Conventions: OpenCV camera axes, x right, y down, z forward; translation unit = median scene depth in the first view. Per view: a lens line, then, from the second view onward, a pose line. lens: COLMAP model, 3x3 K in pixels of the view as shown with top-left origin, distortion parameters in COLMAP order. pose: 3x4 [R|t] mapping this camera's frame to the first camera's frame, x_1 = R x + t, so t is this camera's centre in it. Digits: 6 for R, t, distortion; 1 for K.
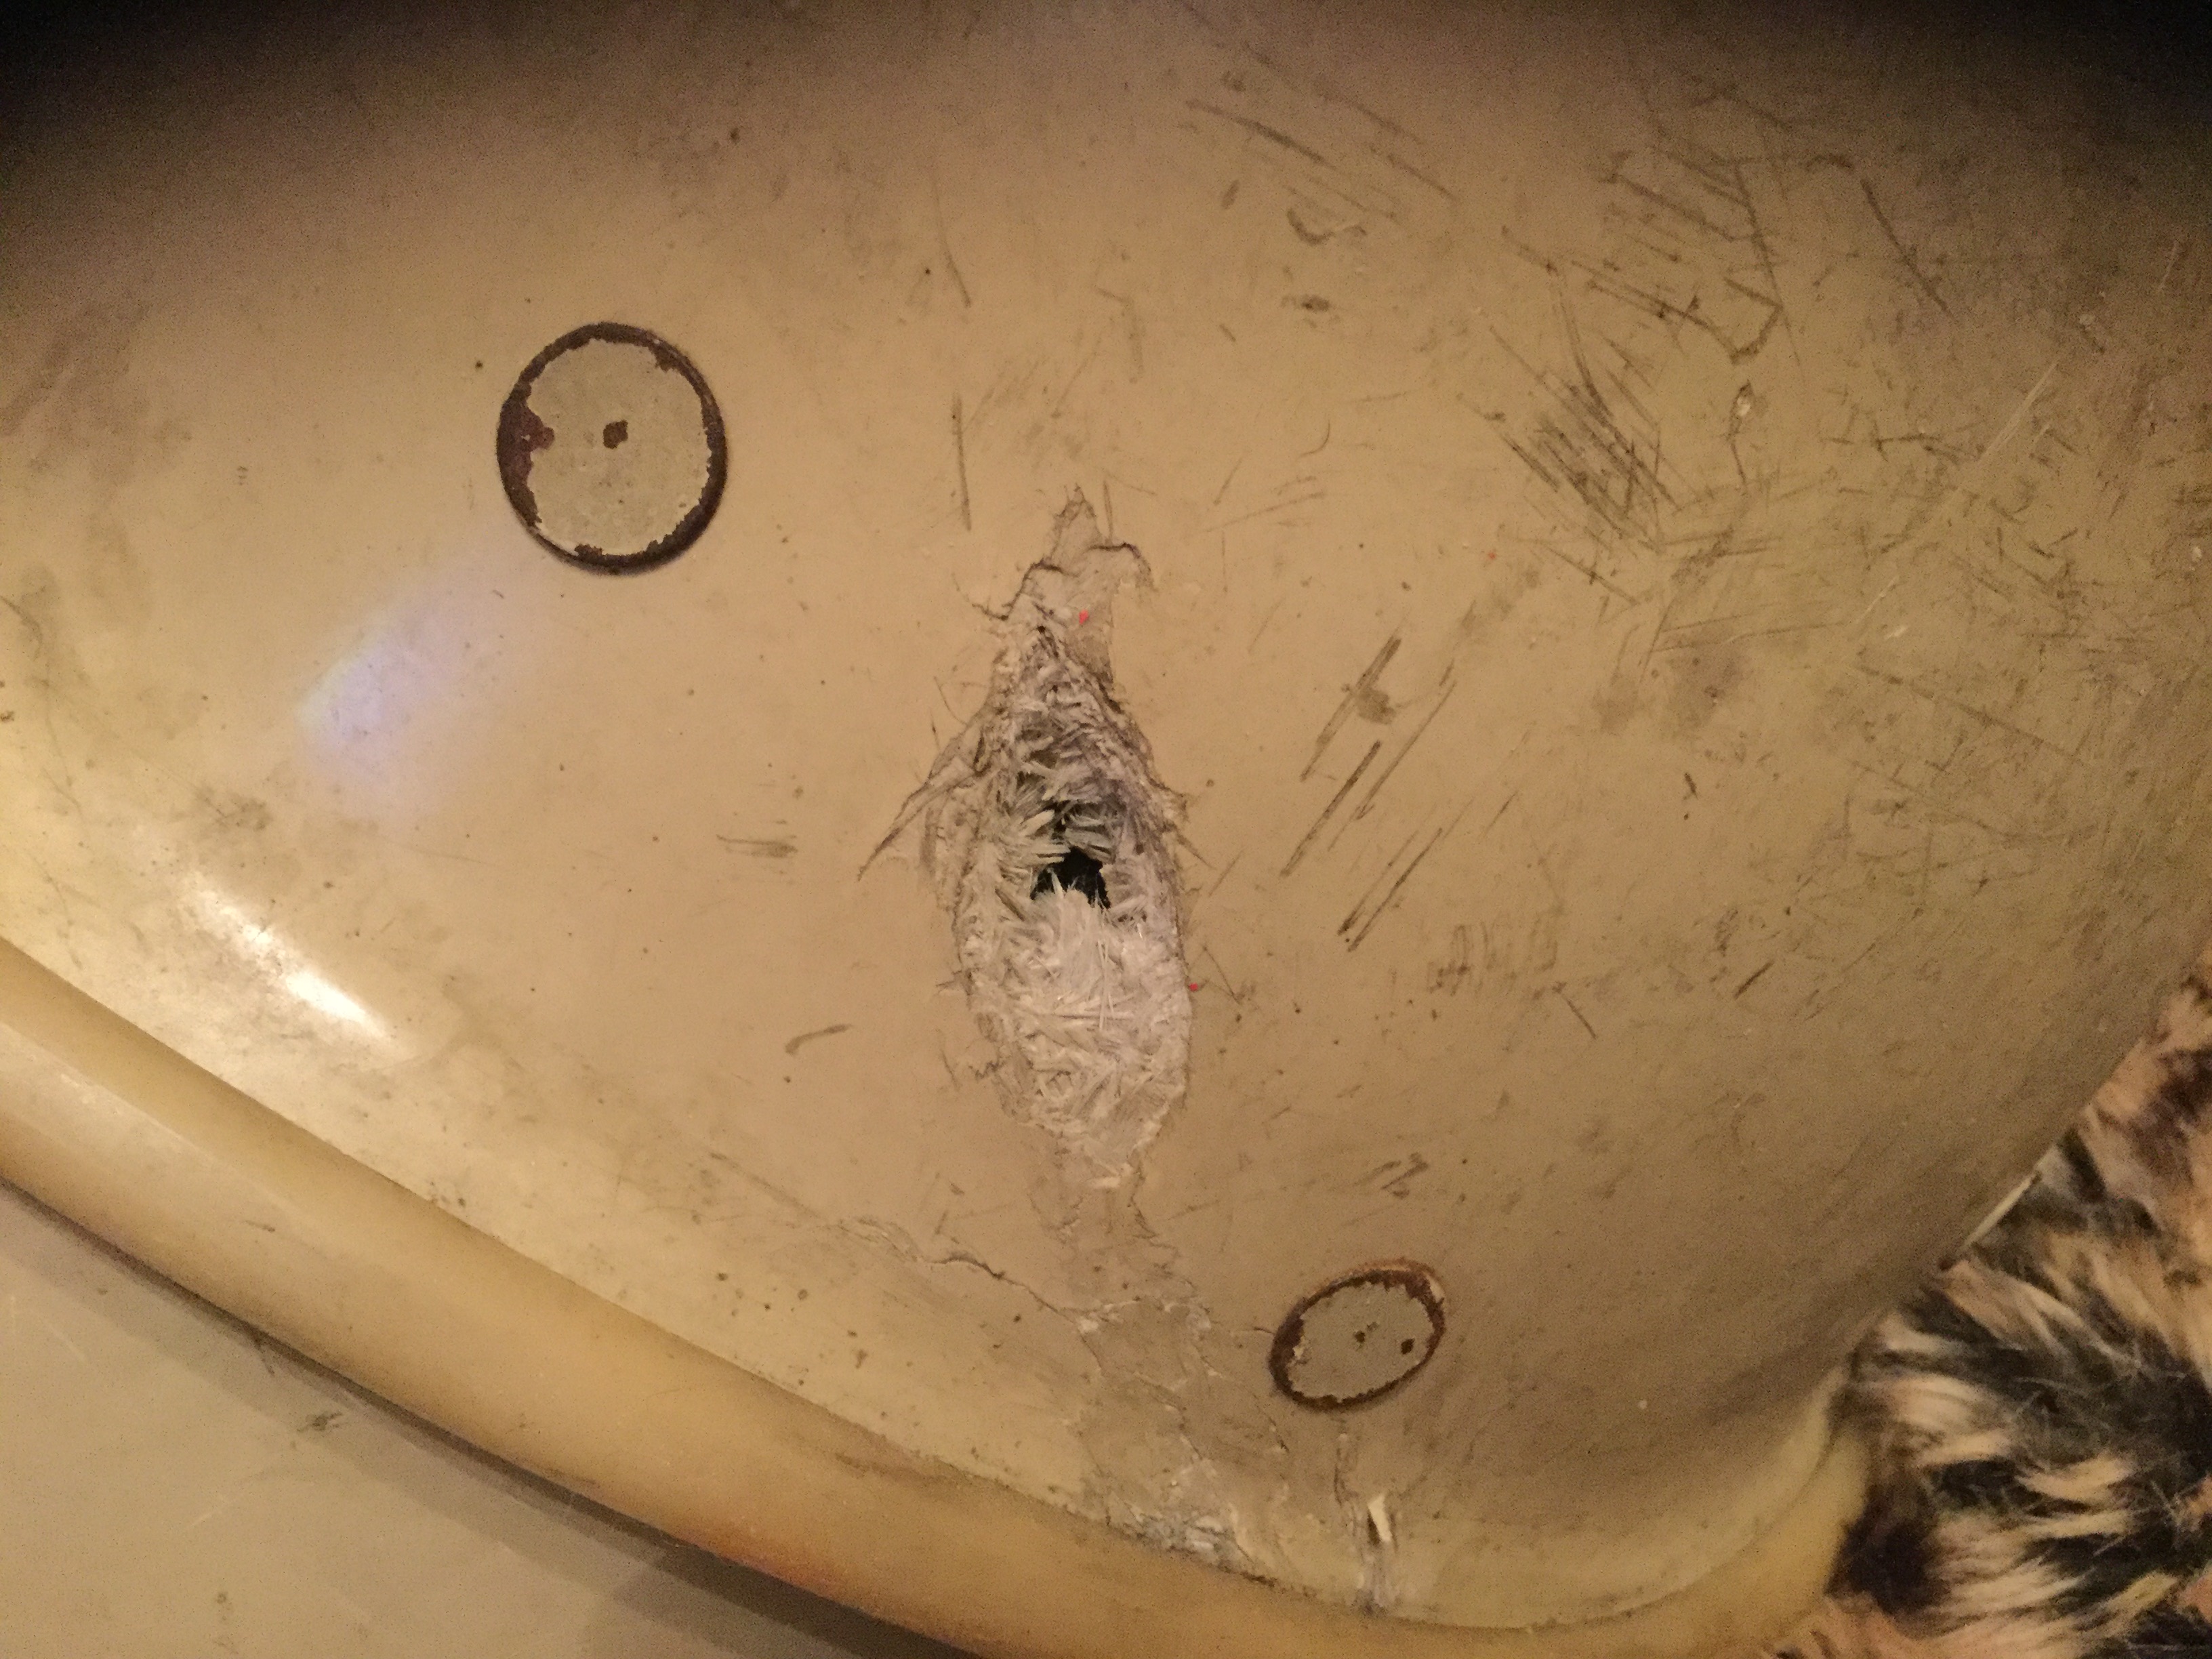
lens RADIAL K [[1988.7, 0, 1105.9], [0, 1988.7, 830.9], [0, 0, 1]] dist [0.082064, 0.000320]
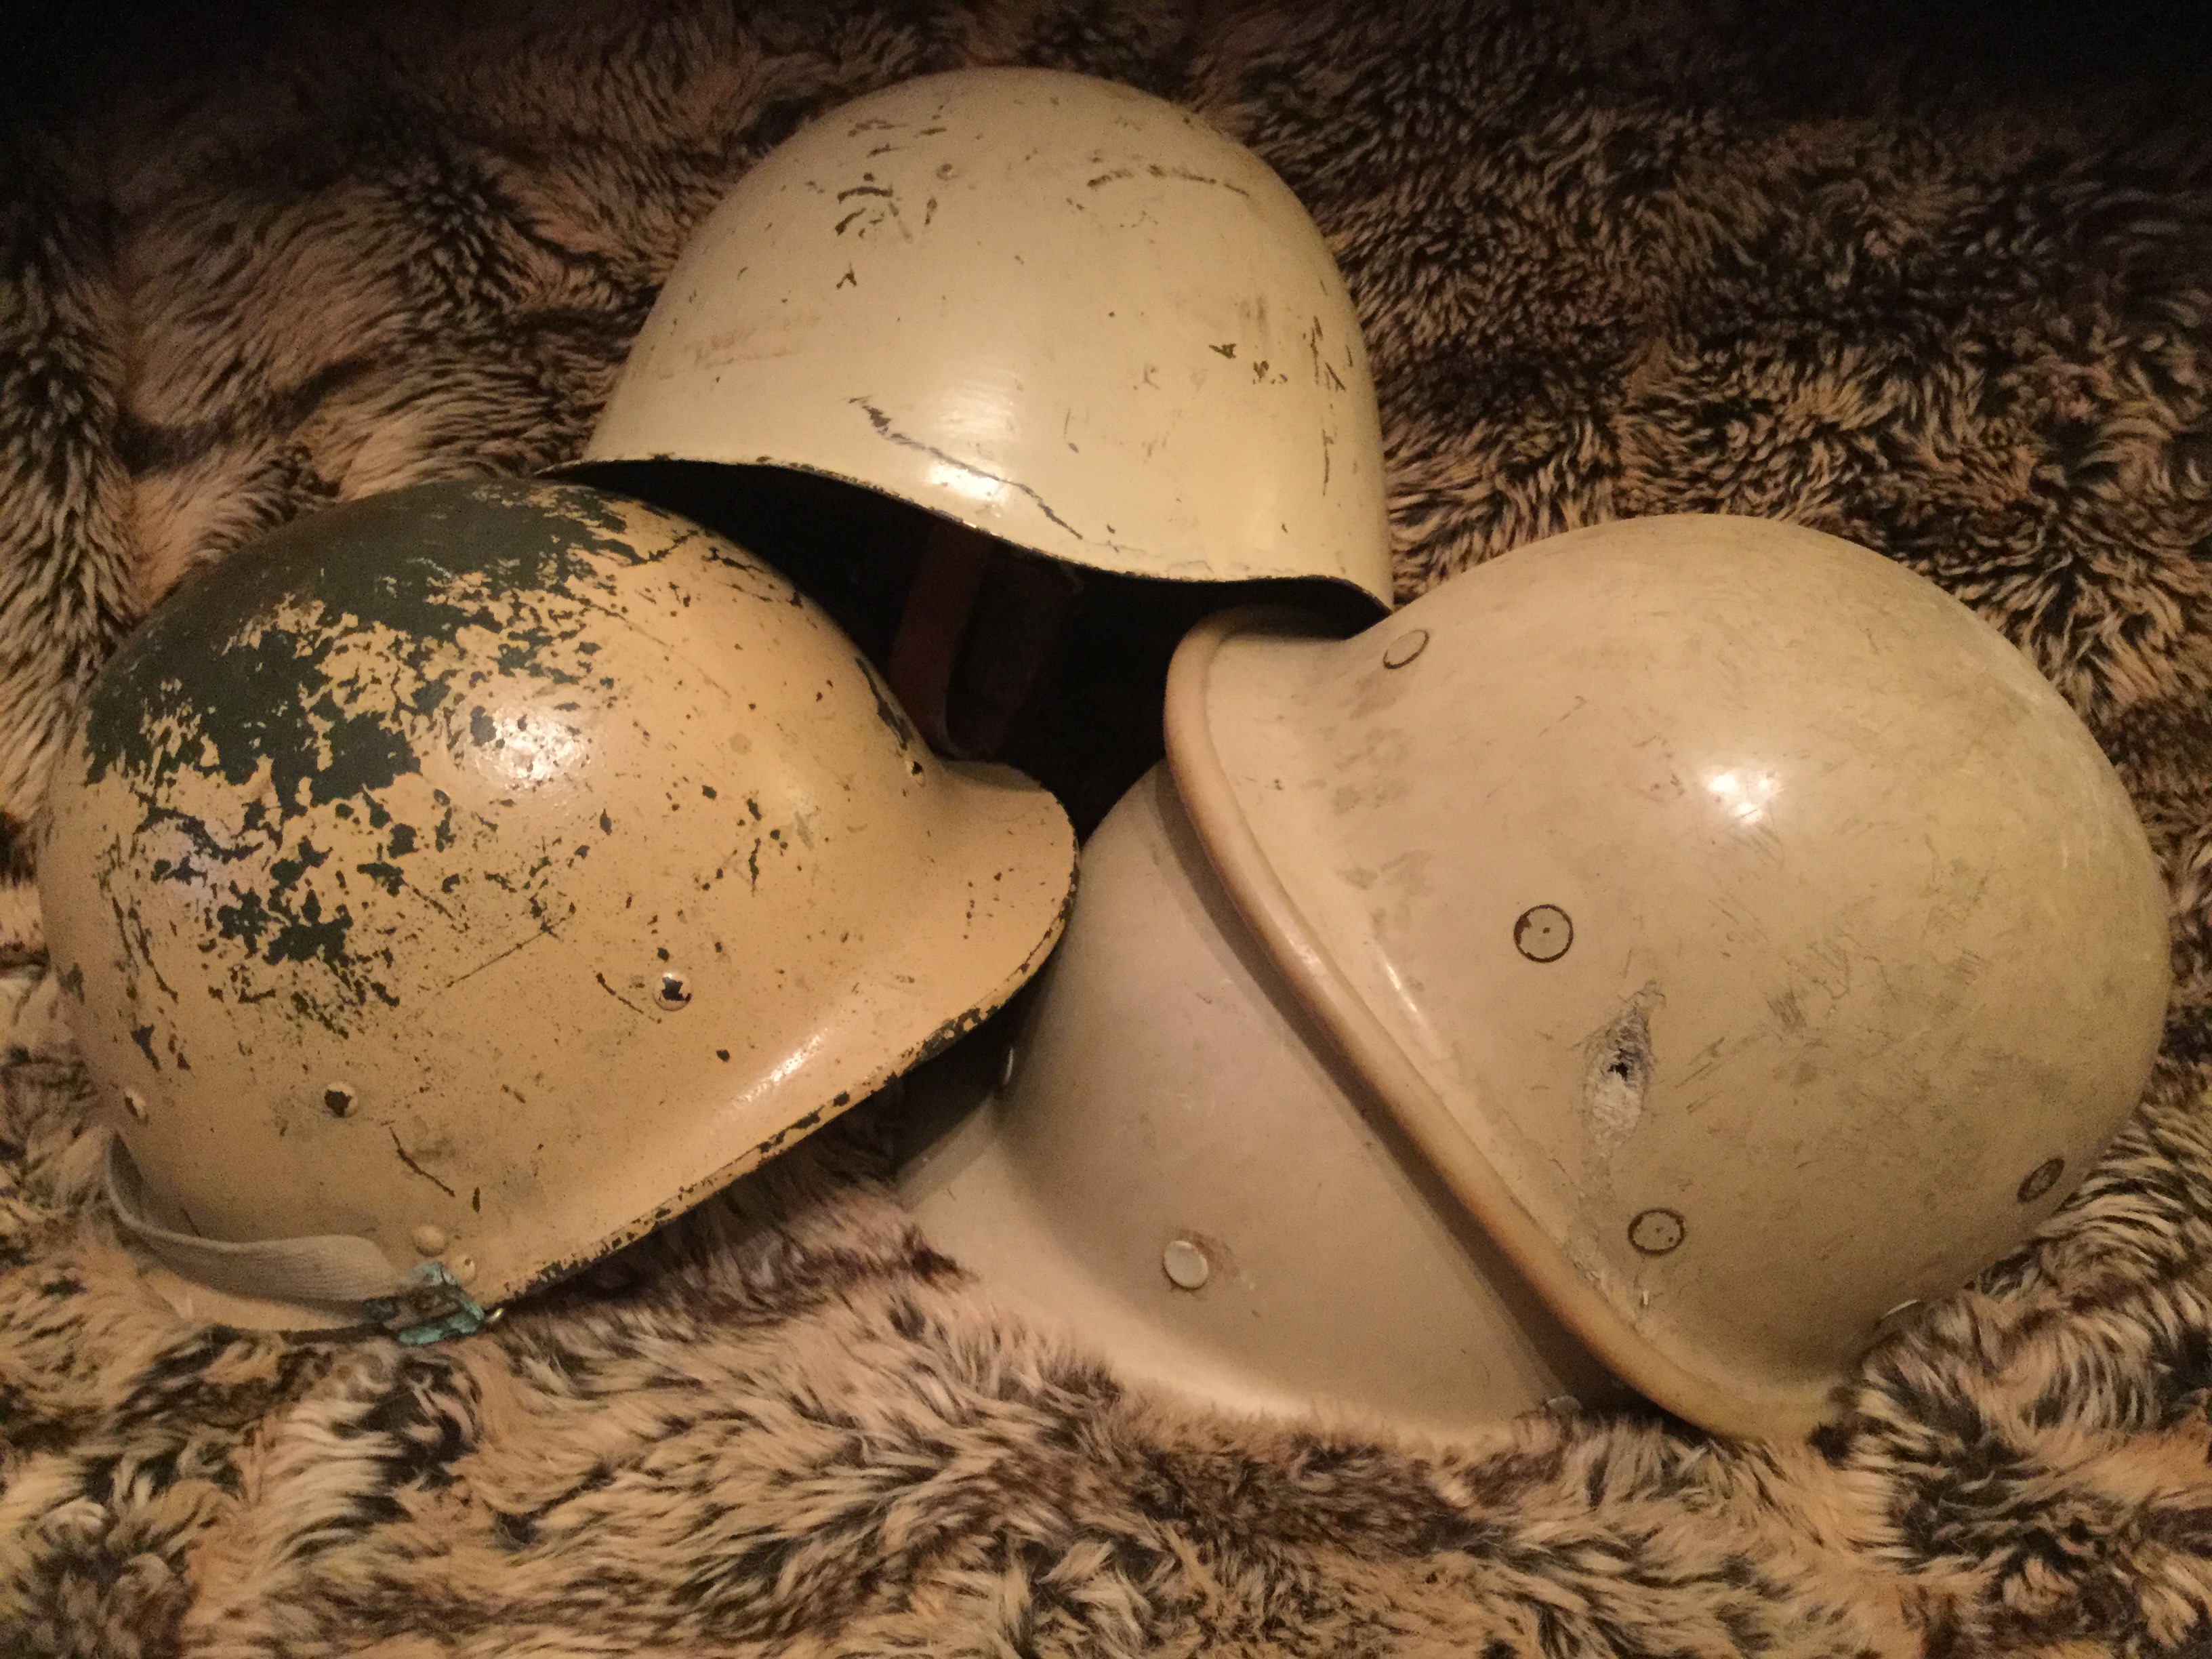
lens RADIAL K [[1988.7, 0, 1104.0], [0, 1988.7, 825.0], [0, 0, 1]] dist [0.082064, 0.000320]
pose [[0.929171, 0.298291, -0.218320, -0.233007], [-0.318950, 0.945497, -0.065617, 0.143246], [0.186848, 0.130602, 0.973669, -2.903609]]
